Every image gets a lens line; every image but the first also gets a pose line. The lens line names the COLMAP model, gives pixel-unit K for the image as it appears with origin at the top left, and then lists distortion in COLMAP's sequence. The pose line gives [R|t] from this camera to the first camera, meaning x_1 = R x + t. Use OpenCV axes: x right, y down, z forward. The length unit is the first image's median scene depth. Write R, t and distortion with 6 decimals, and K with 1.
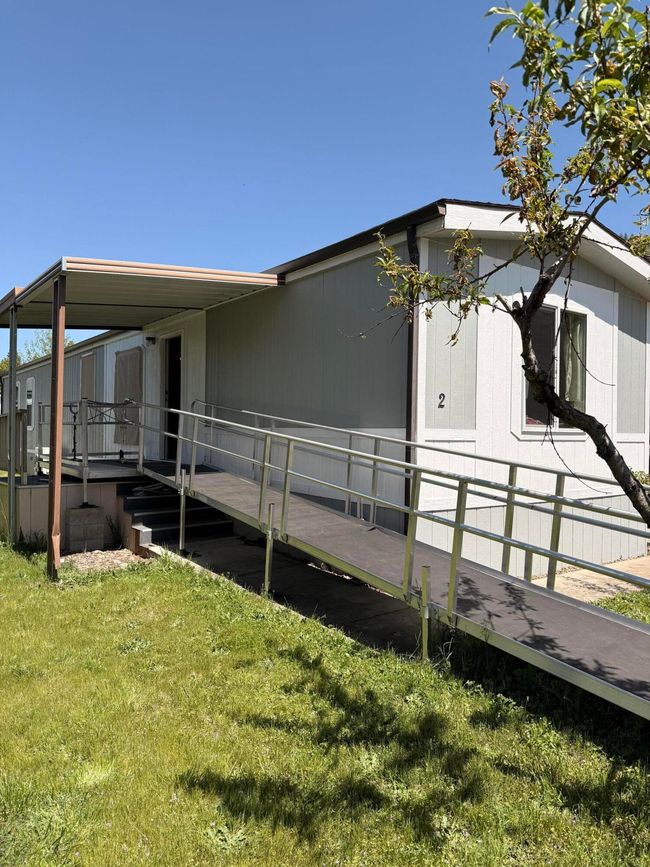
lens RADIAL K [[606.4, 0, 325.0], [0, 606.4, 433.5], [0, 0, 1]] dist [-0.001417, -0.000762]
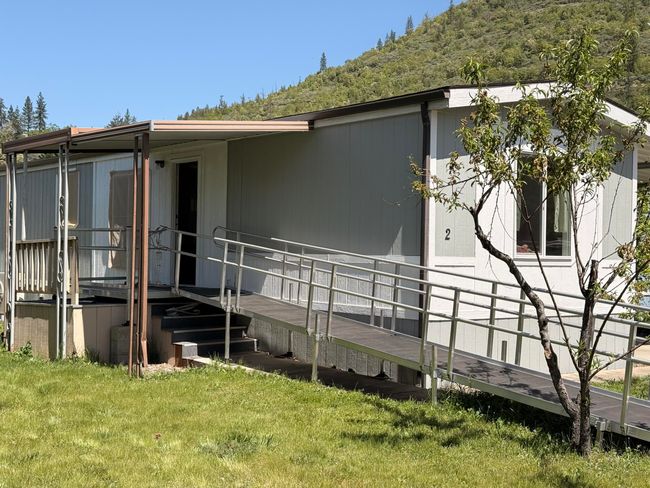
lens RADIAL K [[914.0, 0, 325.0], [0, 914.0, 244.0], [0, 0, 1]] dist [-0.113371, 0.001770]
pose [[0.999244, 0.003862, 0.038675, -0.137300], [-0.003374, 0.999914, -0.012677, -0.008505], [-0.038721, 0.012537, 0.999171, -0.891858]]
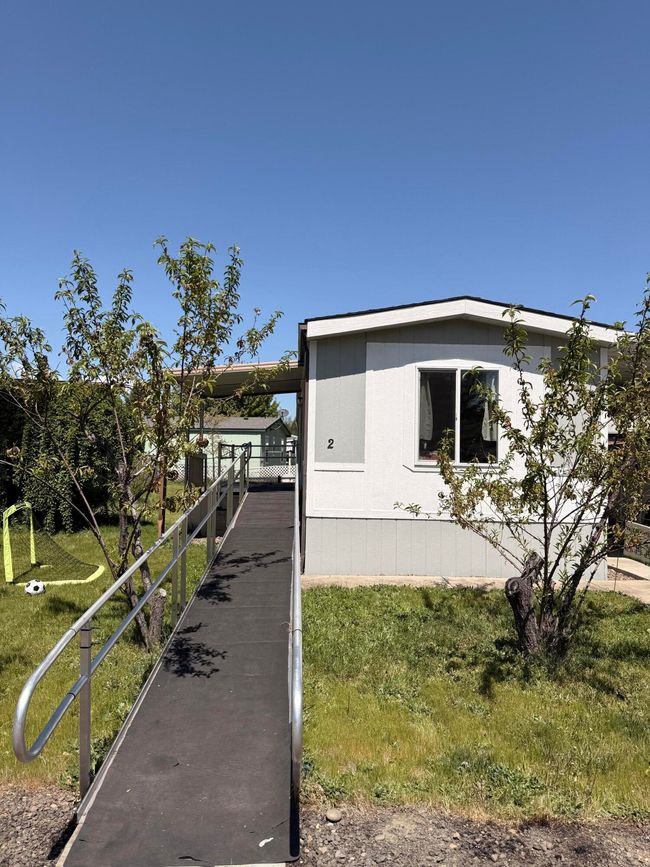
lens RADIAL K [[606.4, 0, 325.0], [0, 606.4, 433.5], [0, 0, 1]] dist [-0.001417, -0.000762]
pose [[0.806294, -0.020870, -0.591146, 1.053037], [-0.012904, 0.998519, -0.052853, 0.000759], [0.591374, 0.050243, 0.804831, -0.228595]]
